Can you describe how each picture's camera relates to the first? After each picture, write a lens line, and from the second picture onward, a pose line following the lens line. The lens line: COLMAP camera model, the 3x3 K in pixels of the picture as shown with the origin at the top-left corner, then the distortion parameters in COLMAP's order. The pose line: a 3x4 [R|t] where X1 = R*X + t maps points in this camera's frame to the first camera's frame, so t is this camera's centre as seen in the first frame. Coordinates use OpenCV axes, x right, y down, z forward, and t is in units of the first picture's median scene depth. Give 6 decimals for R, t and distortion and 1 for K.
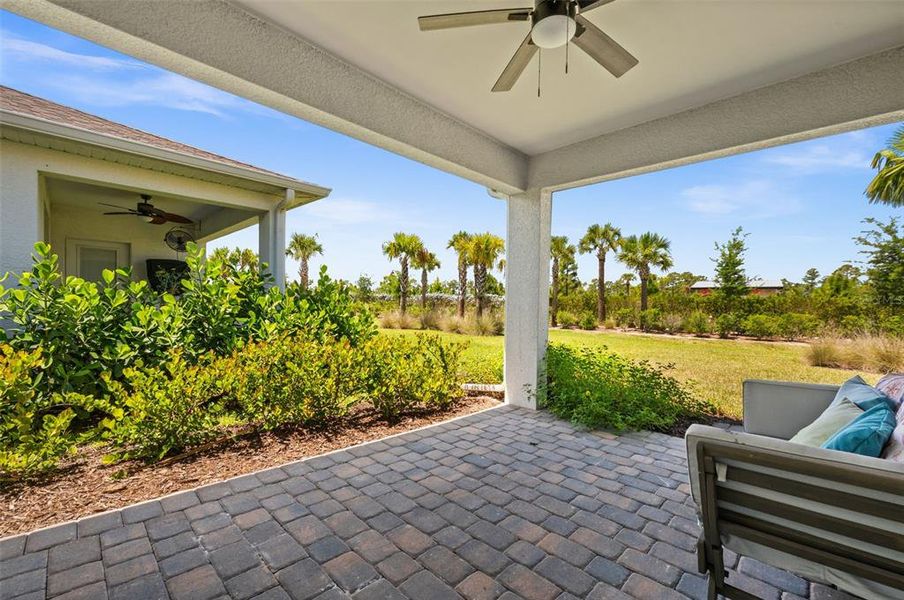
lens RADIAL K [[377.8, 0, 459.0], [0, 377.8, 309.4], [0, 0, 1]] dist [-0.004147, -0.000994]
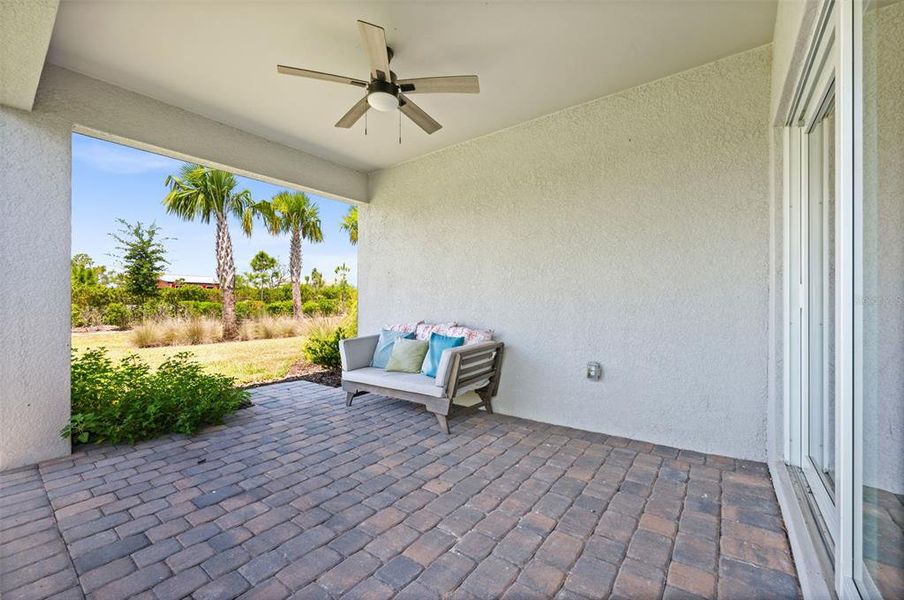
lens RADIAL K [[362.1, 0, 453.1], [0, 362.1, 298.2], [0, 0, 1]] dist [-0.004611, -0.000210]
pose [[-0.110567, -0.014080, 0.993769, -0.114483], [0.012919, 0.999795, 0.015603, -0.002390], [-0.993785, 0.014564, -0.110363, 0.091052]]
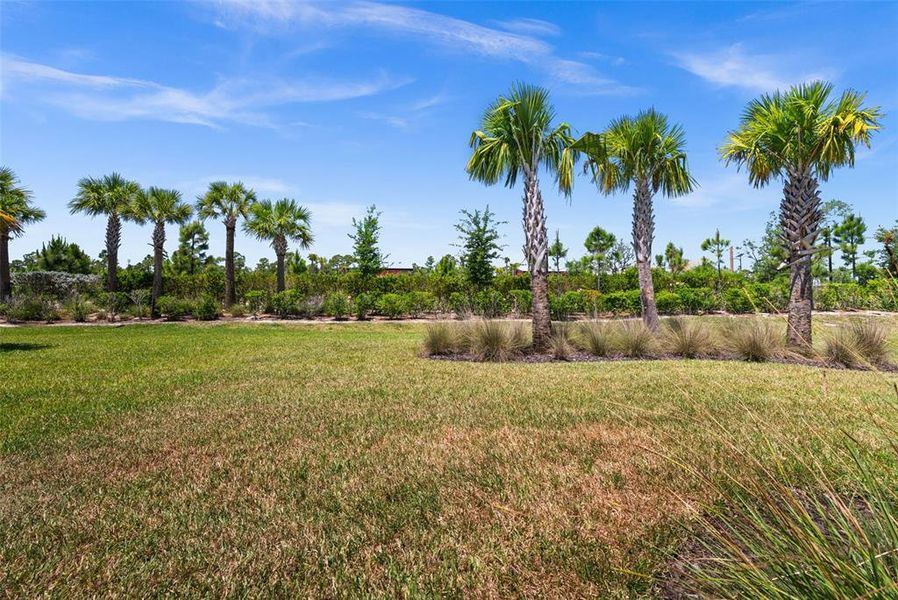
lens RADIAL K [[375.3, 0, 437.7], [0, 375.3, 271.3], [0, 0, 1]] dist [-0.004147, -0.000994]
pose [[0.716524, 0.011709, 0.697464, 0.177415], [0.022304, 0.998963, -0.039684, -0.002663], [-0.697206, 0.043991, 0.715520, 0.184102]]
